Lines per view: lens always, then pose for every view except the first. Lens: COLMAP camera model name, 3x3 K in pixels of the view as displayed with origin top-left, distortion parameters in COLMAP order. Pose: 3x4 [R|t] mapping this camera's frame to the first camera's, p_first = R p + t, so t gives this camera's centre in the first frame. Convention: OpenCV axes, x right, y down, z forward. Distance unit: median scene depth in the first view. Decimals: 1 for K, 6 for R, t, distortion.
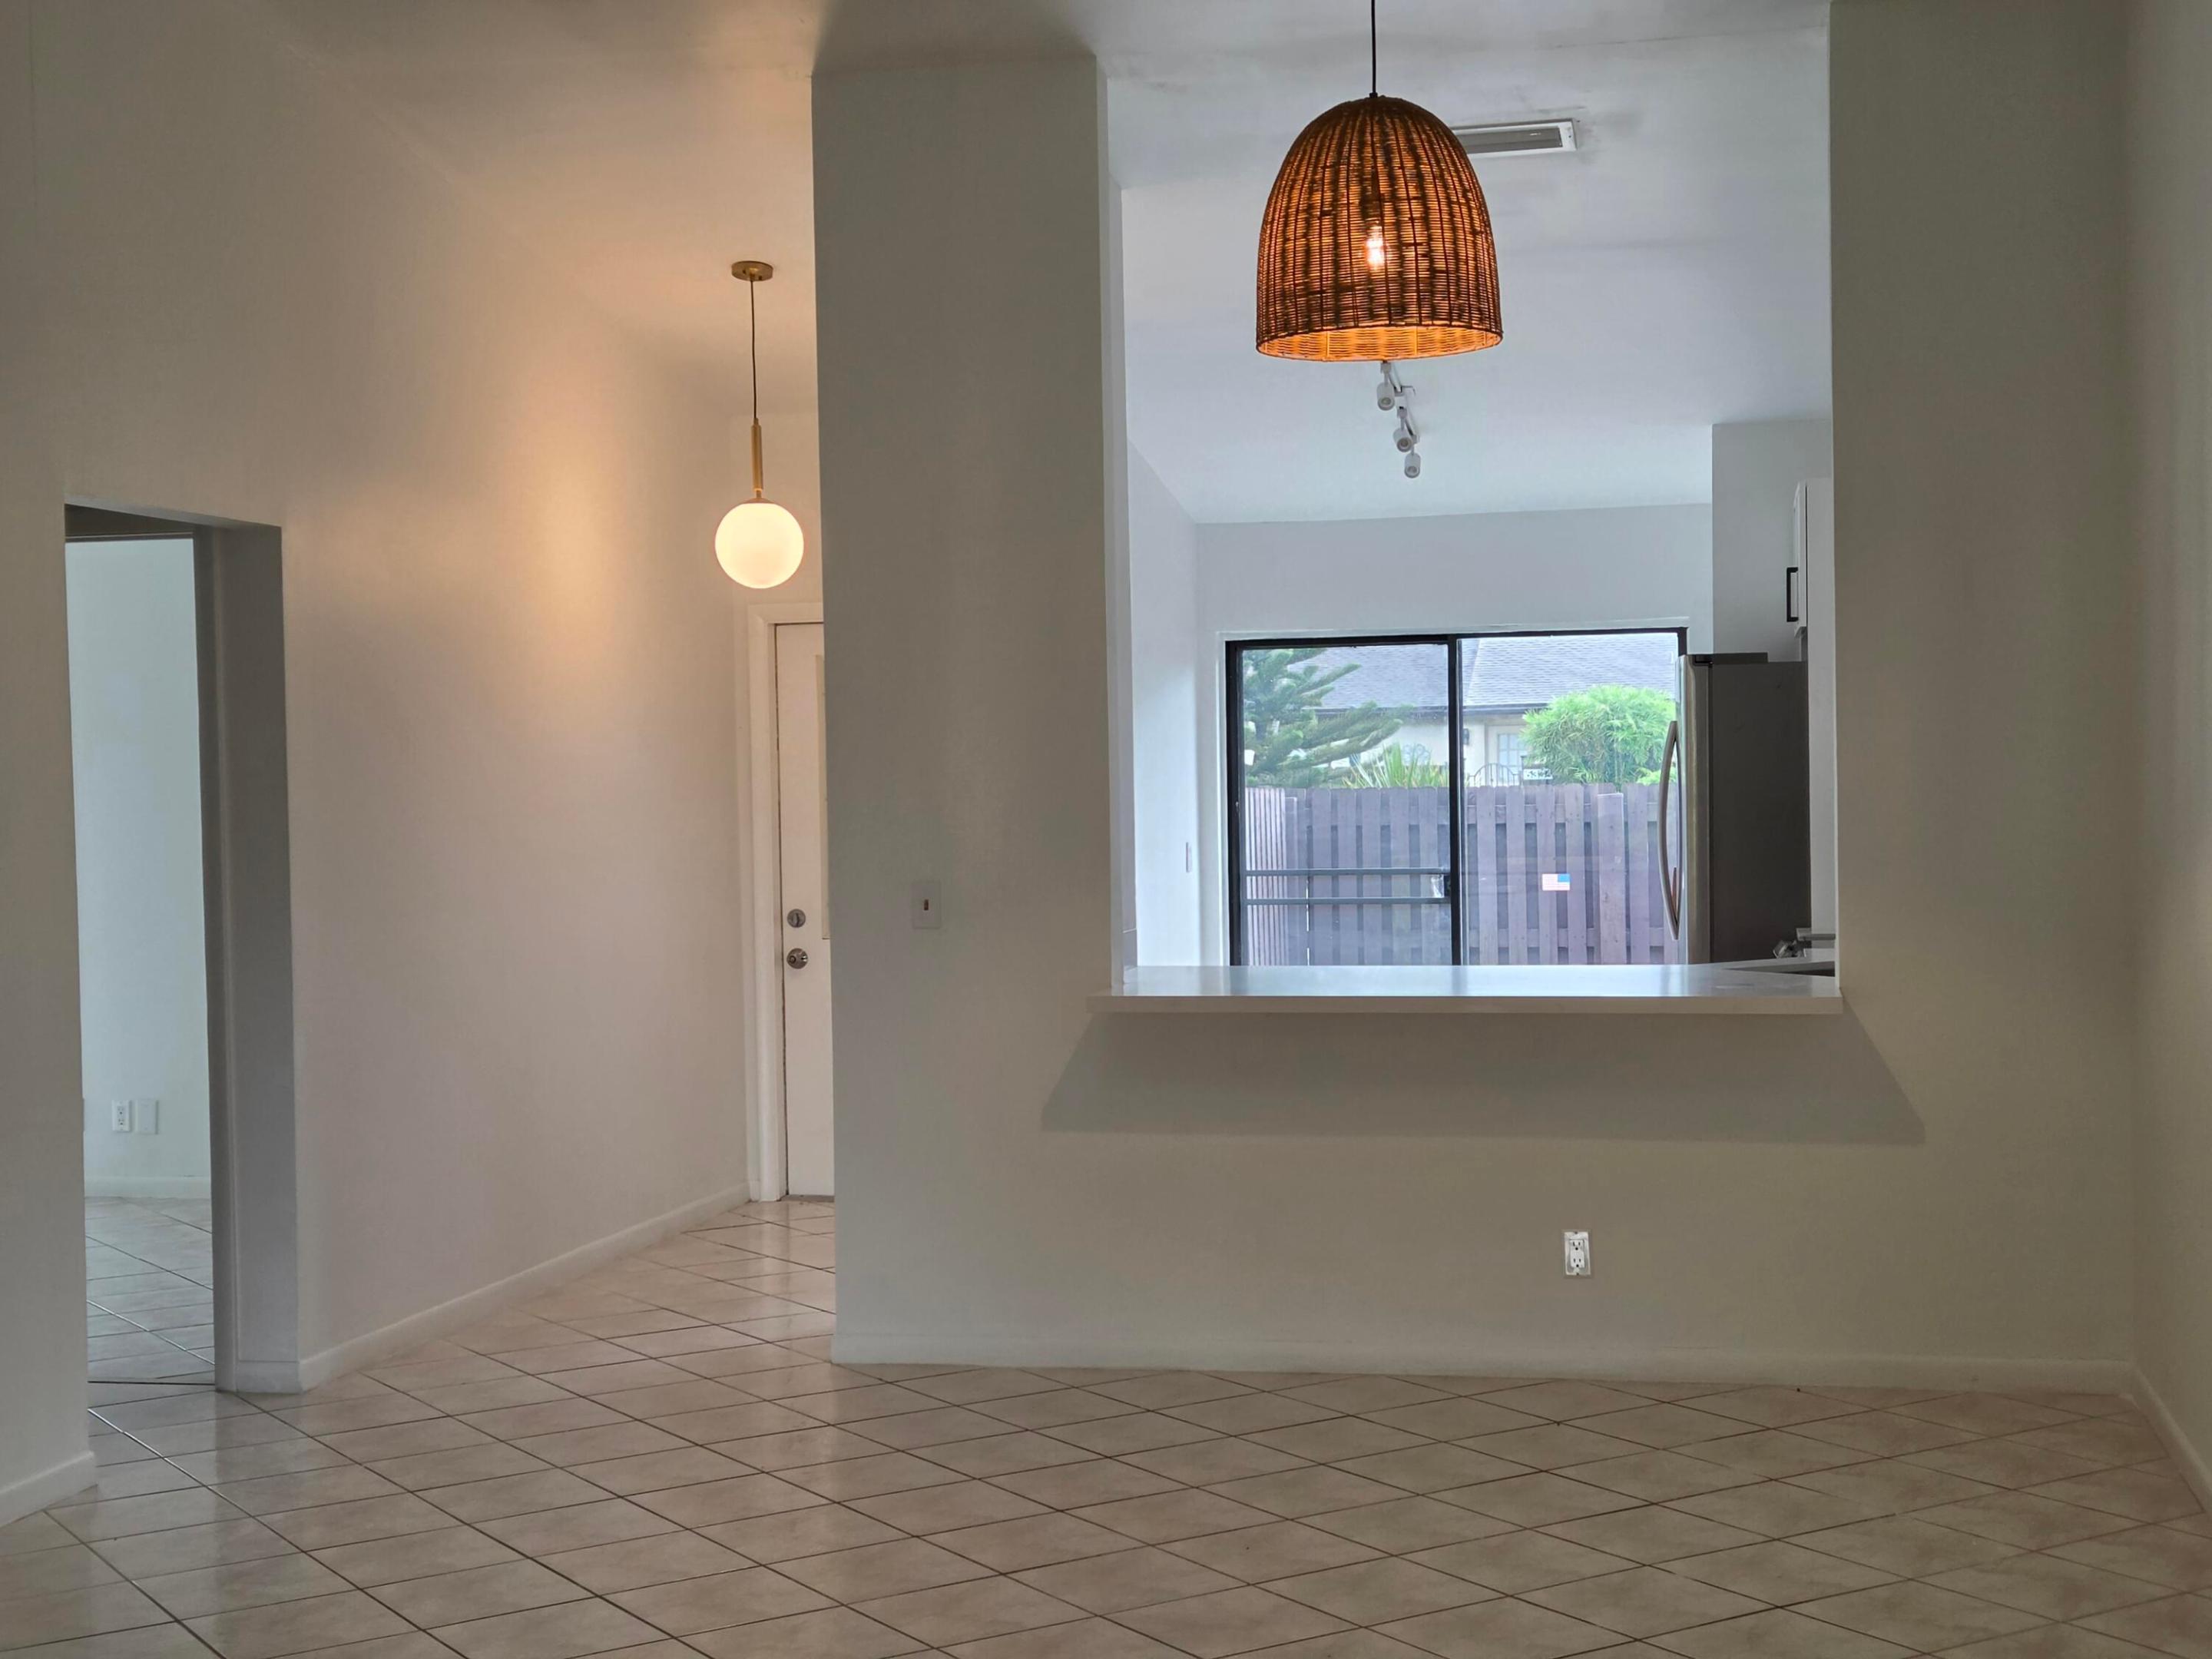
lens RADIAL K [[2903.9, 0, 1106.0], [0, 2903.9, 829.5], [0, 0, 1]] dist [0.001705, 0.002900]
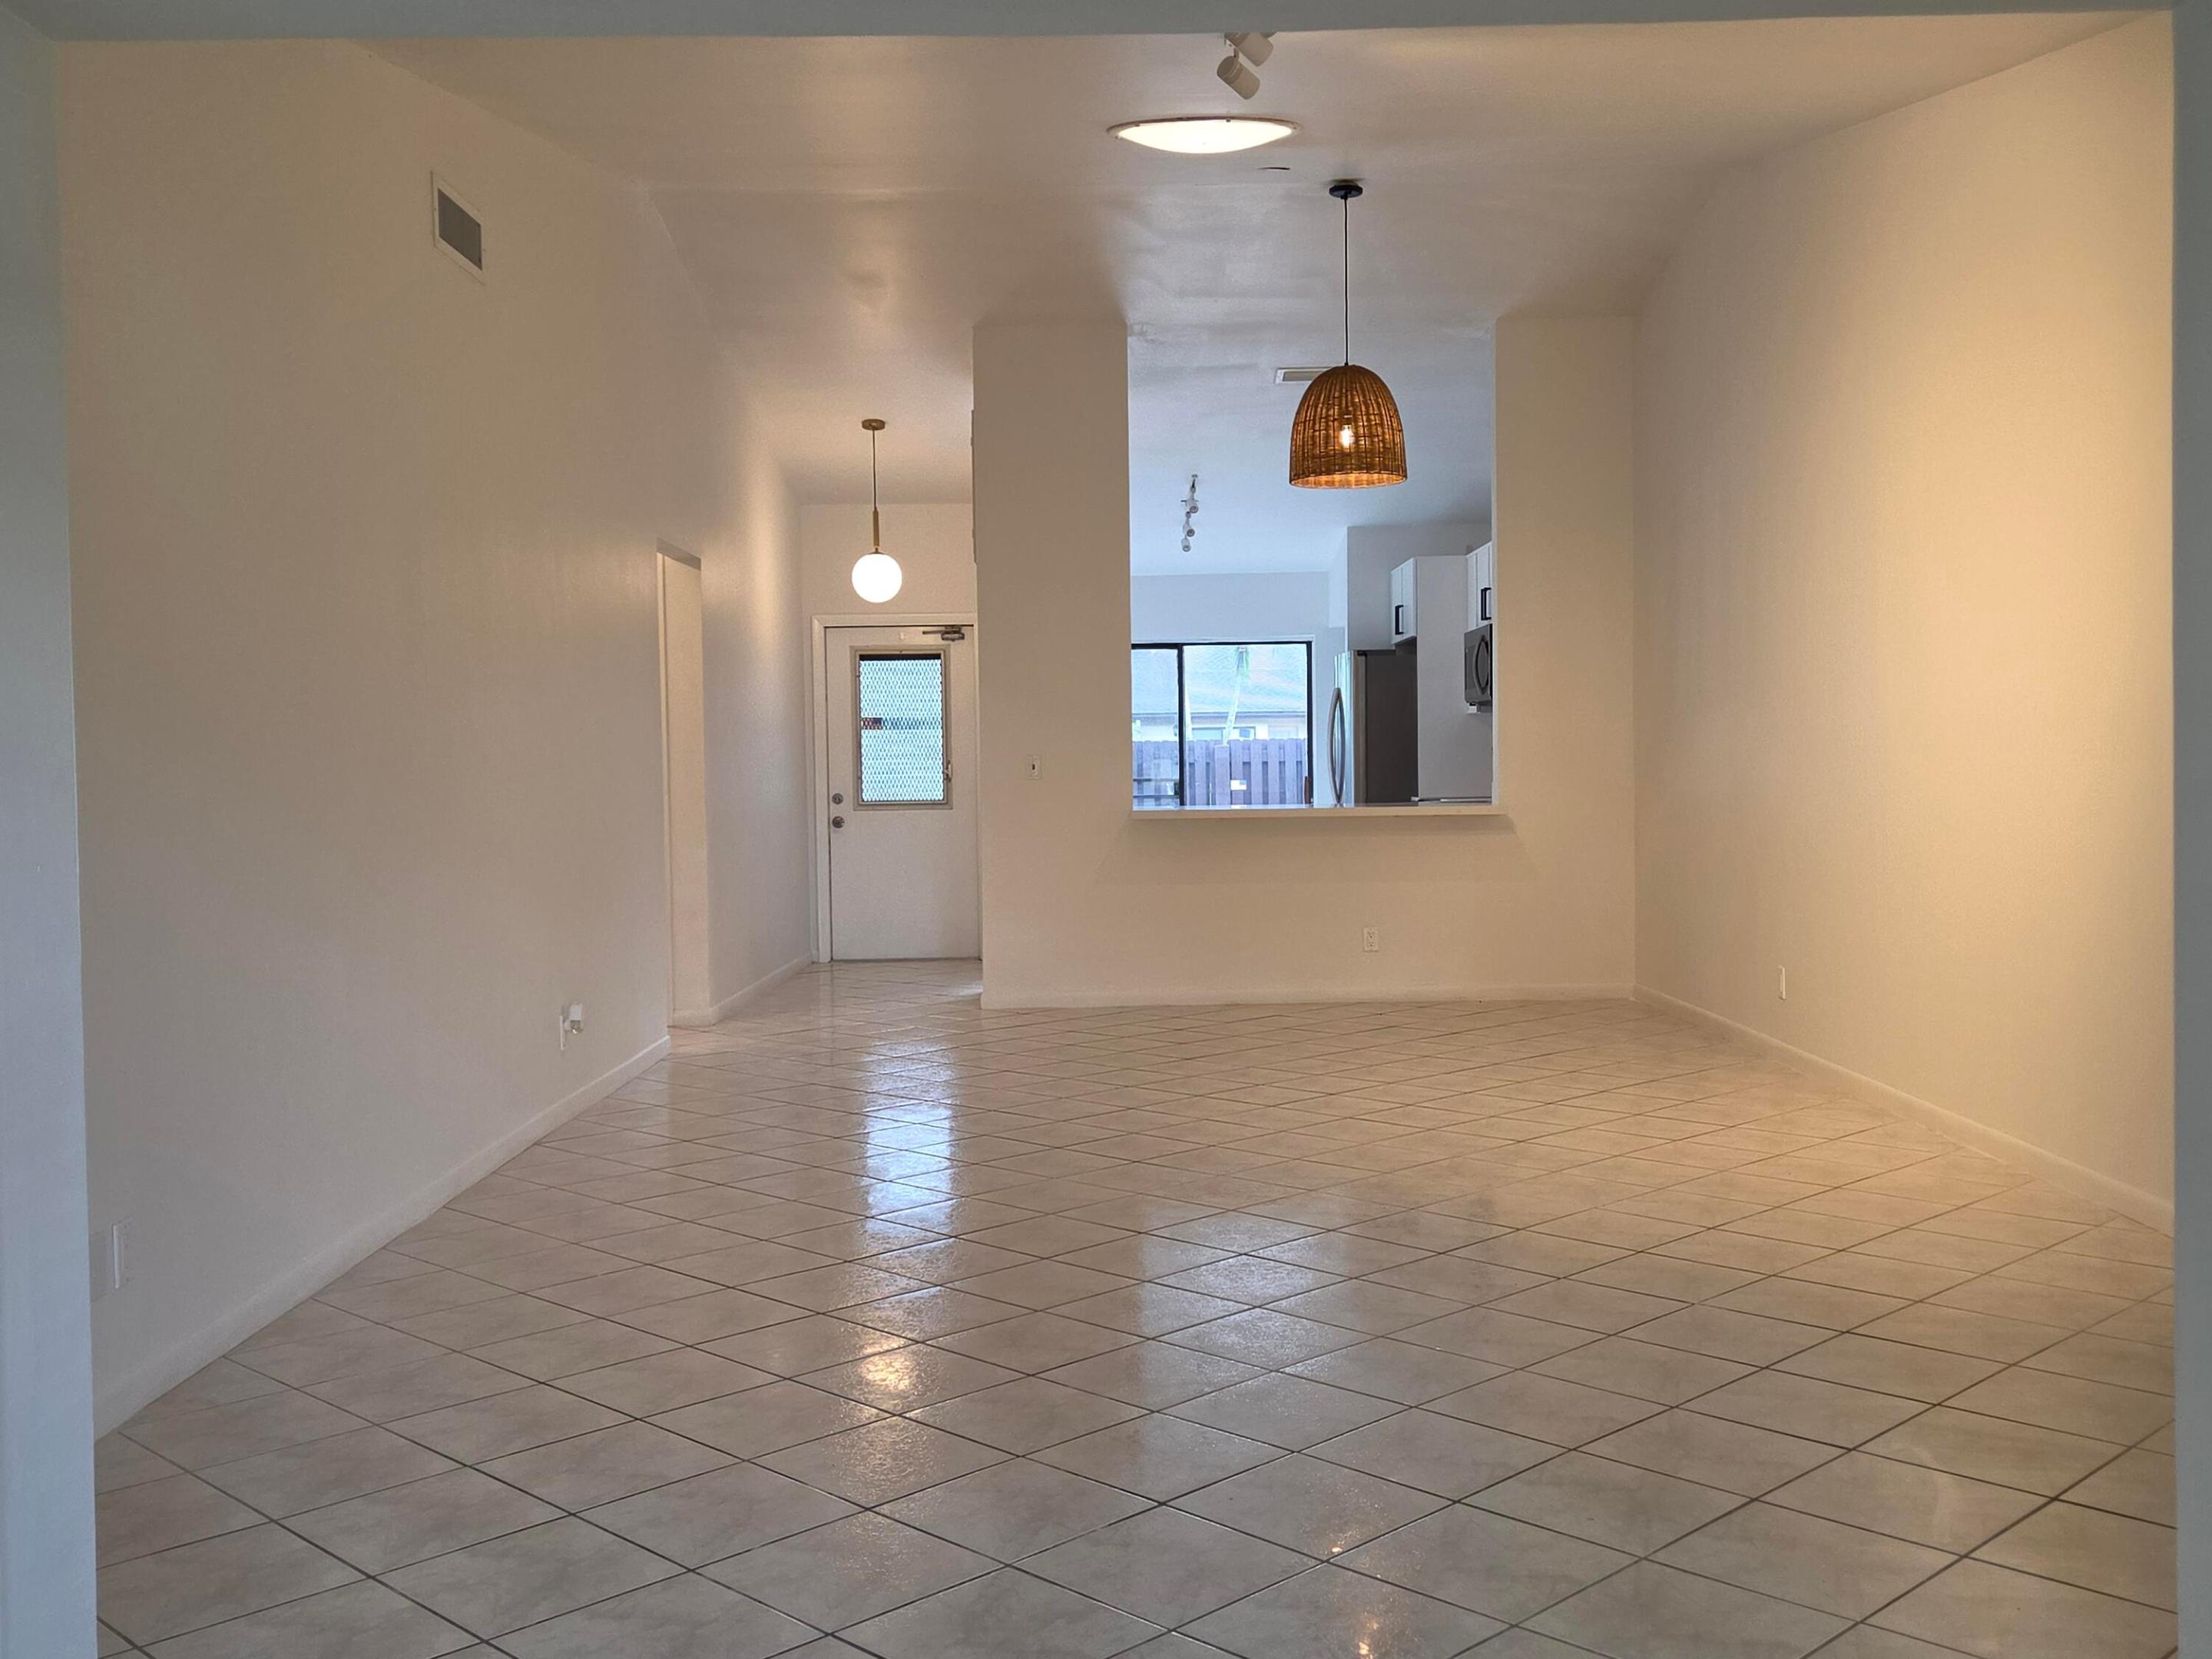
lens RADIAL K [[2107.2, 0, 1106.0], [0, 2107.2, 829.5], [0, 0, 1]] dist [0.004480, 0.000879]
pose [[0.975423, -0.002546, 0.220326, -0.268988], [0.001672, 0.999990, 0.004152, 0.051991], [-0.220335, -0.003681, 0.975417, -0.299282]]
